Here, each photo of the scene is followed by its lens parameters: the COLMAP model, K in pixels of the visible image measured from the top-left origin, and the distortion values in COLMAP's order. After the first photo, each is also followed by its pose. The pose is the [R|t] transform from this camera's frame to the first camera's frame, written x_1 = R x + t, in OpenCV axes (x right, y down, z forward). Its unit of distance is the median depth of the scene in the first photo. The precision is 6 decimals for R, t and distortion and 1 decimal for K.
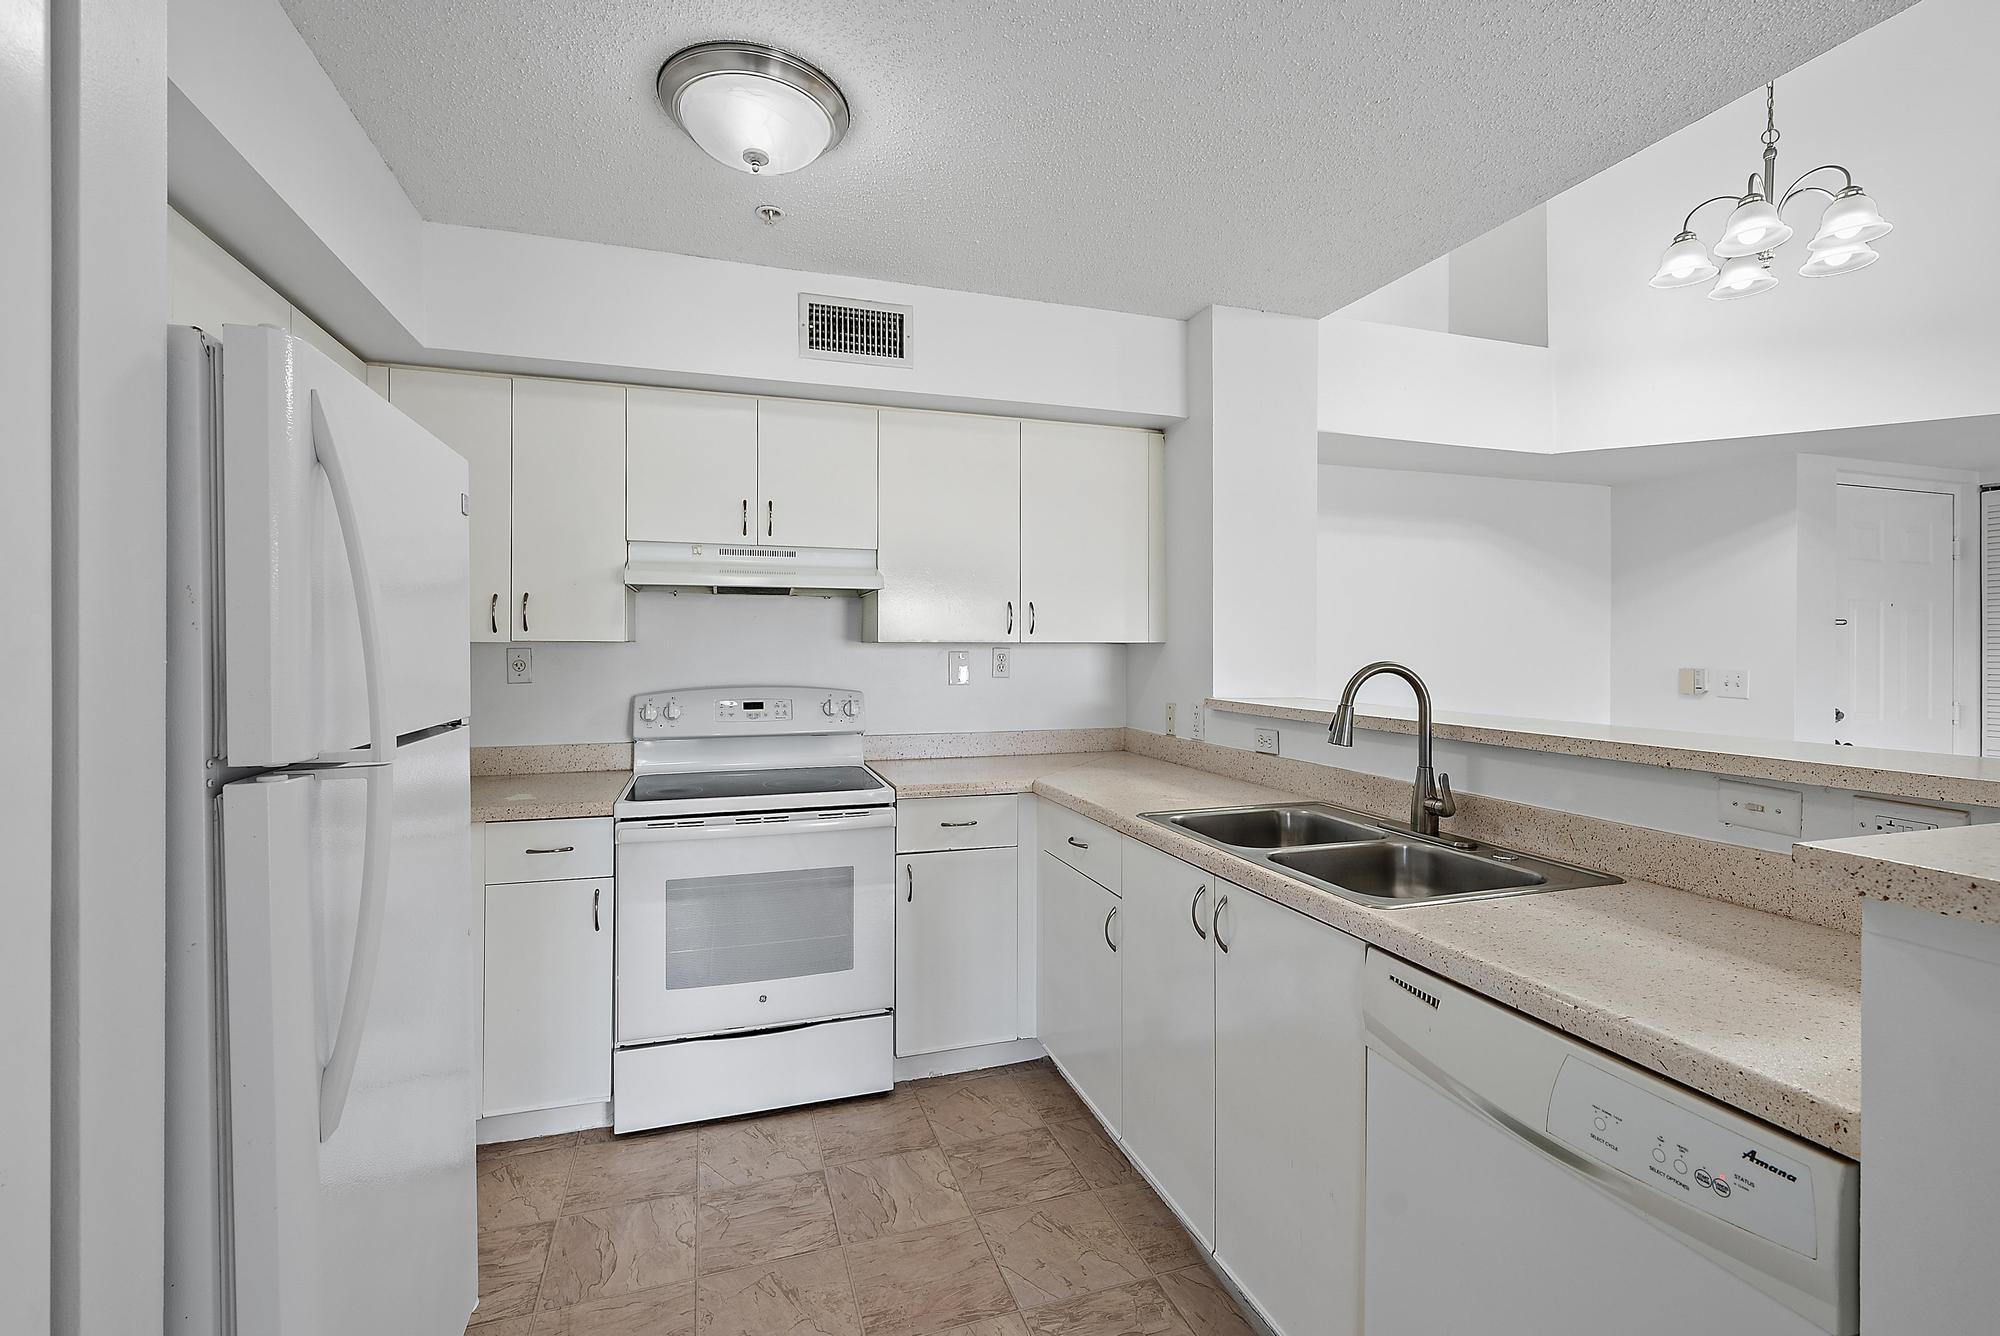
lens RADIAL K [[845.8, 0, 988.3], [0, 845.8, 660.3], [0, 0, 1]] dist [0.023247, 0.000201]
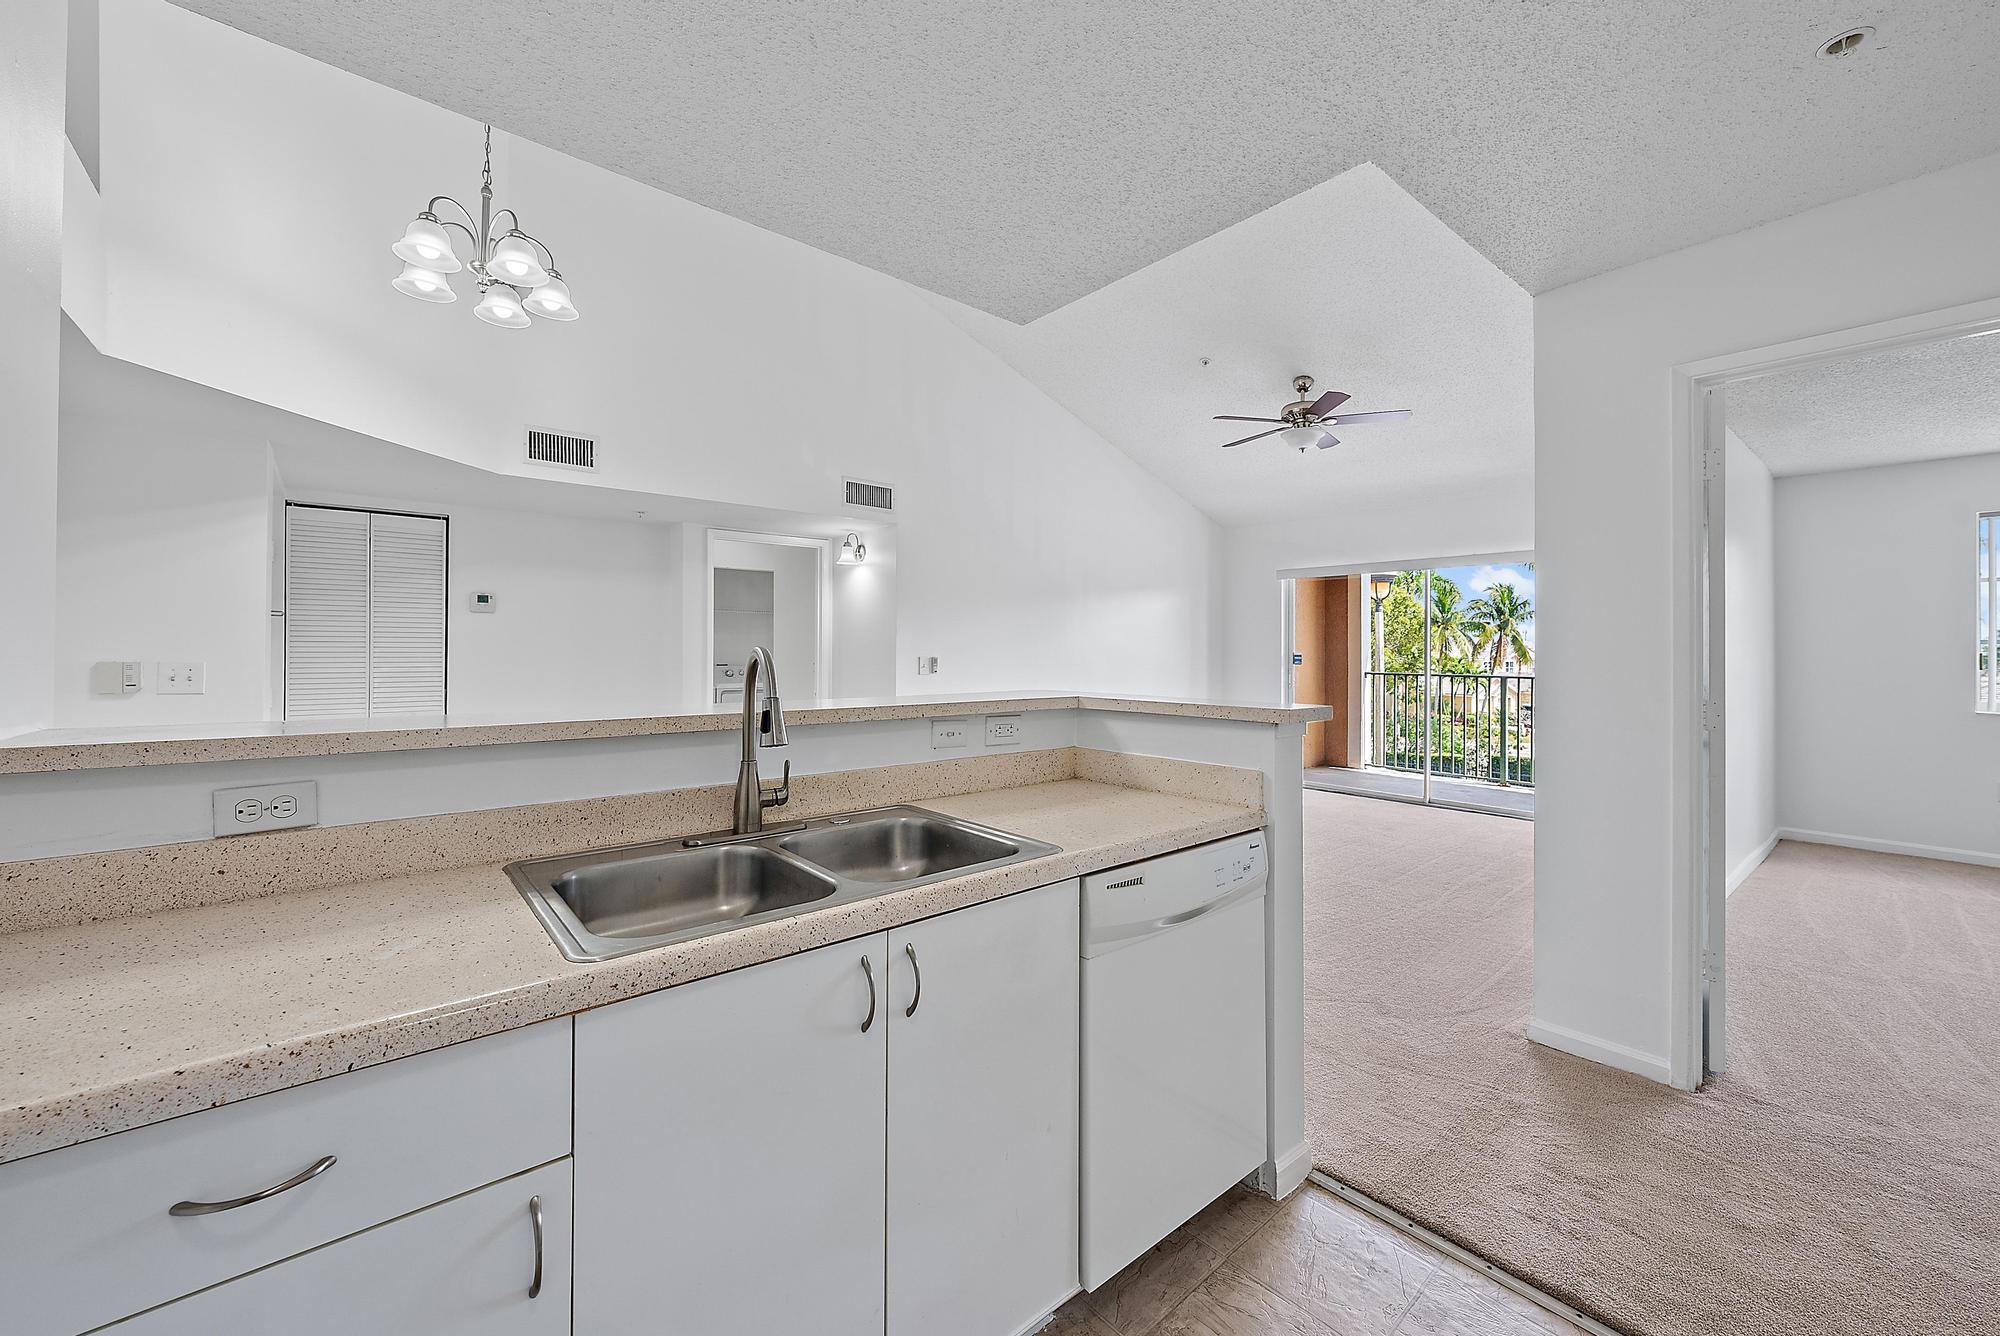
lens RADIAL K [[779.7, 0, 995.7], [0, 779.7, 650.6], [0, 0, 1]] dist [-0.001649, -0.000142]
pose [[-0.383854, -0.001411, 0.923393, -0.299081], [0.007554, 0.999961, 0.004668, 0.003070], [-0.923363, 0.008767, -0.383828, 0.870913]]
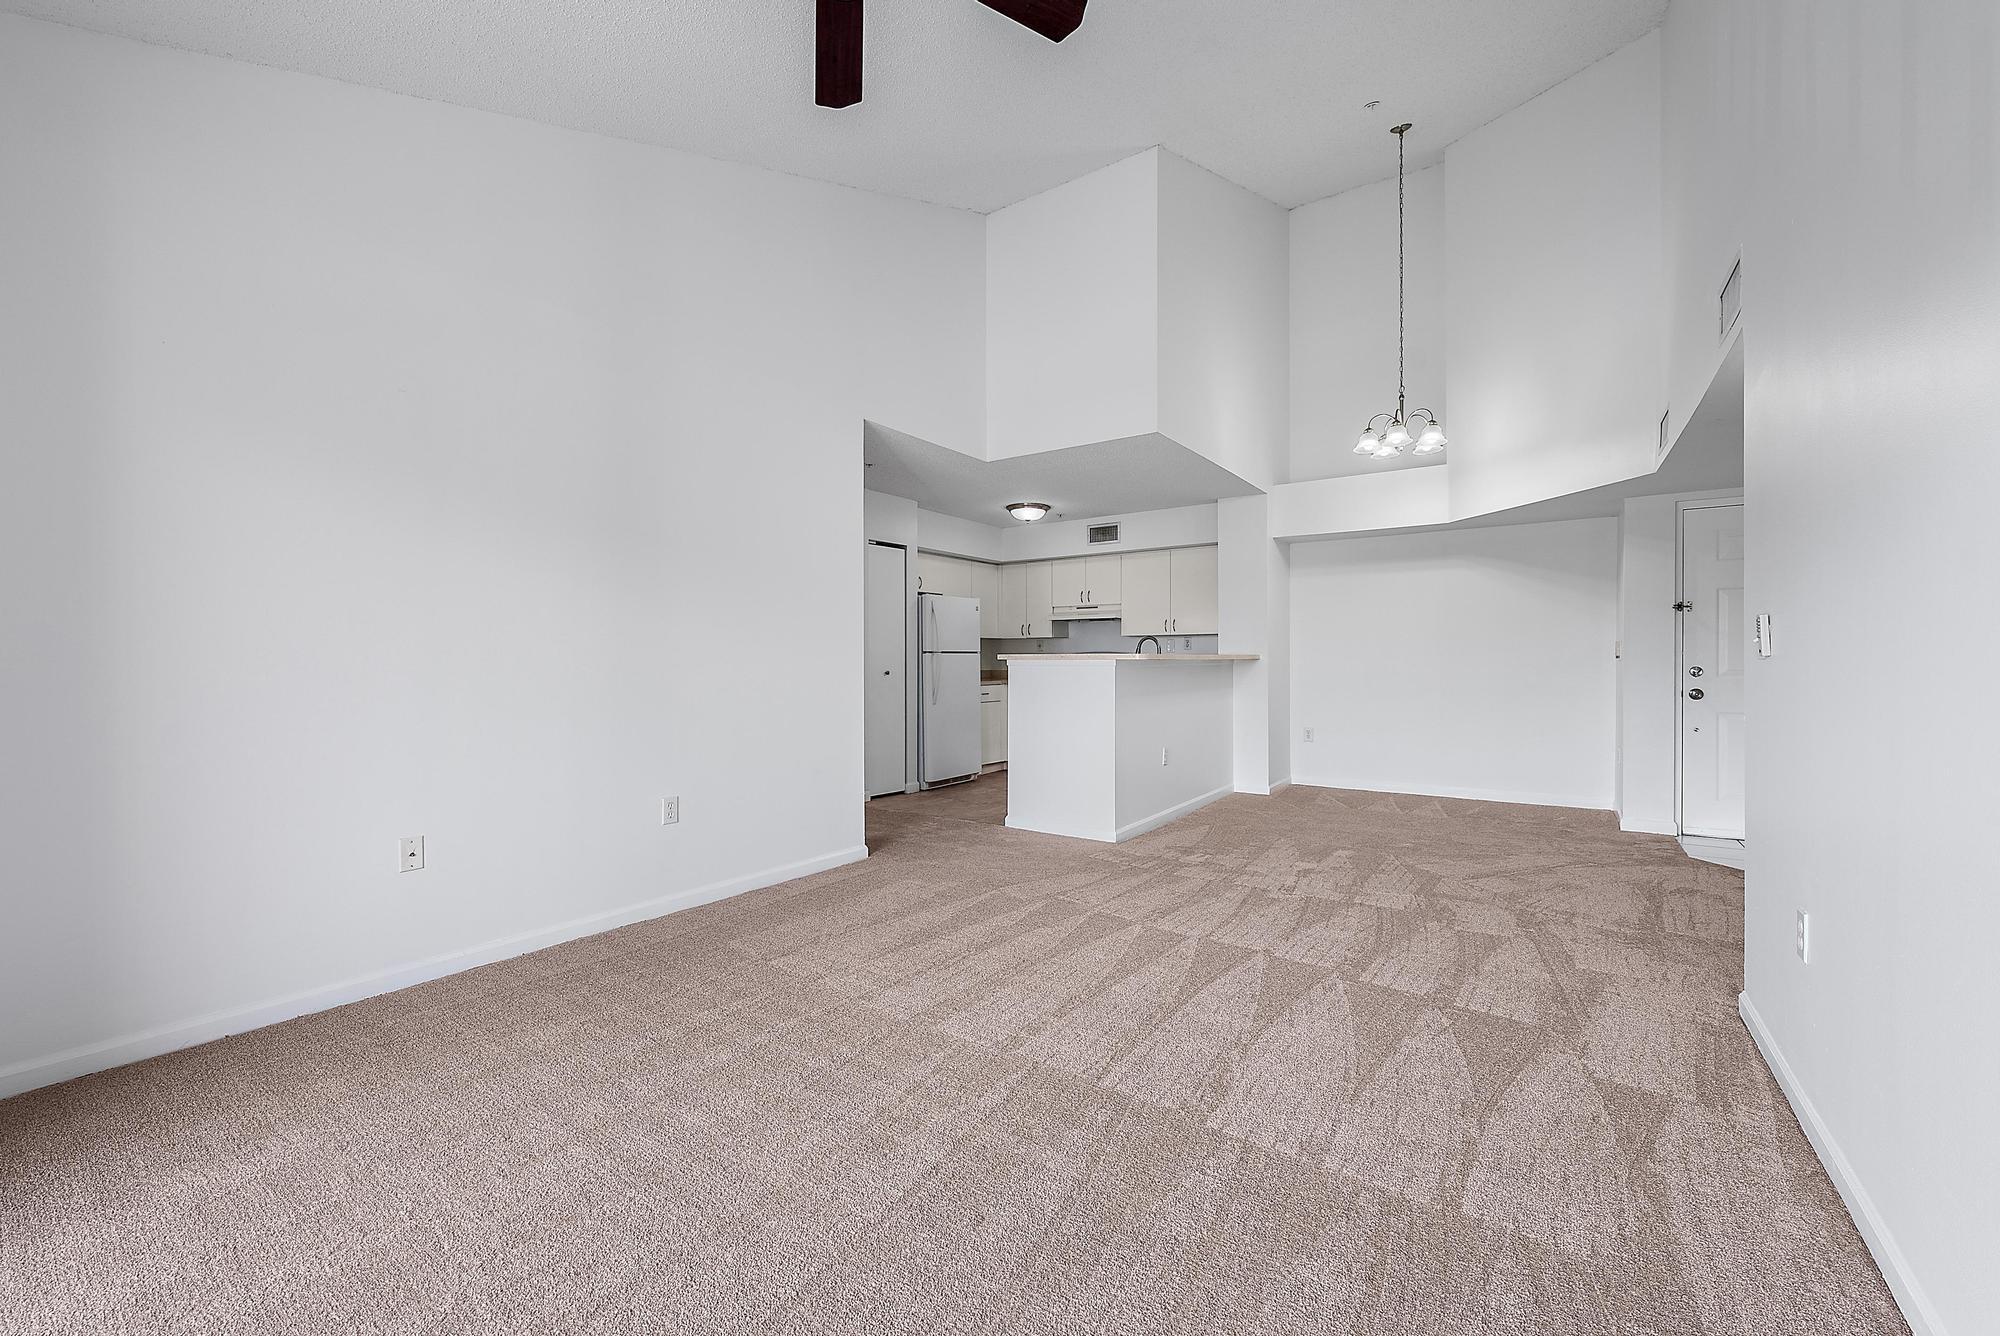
lens RADIAL K [[779.7, 0, 1003.5], [0, 779.7, 666.1], [0, 0, 1]] dist [-0.001649, -0.000142]
pose [[0.626361, 0.000366, -0.779533, 1.788228], [-0.003827, 0.999989, -0.002605, 0.093947], [0.779523, 0.004615, 0.626356, -1.018152]]
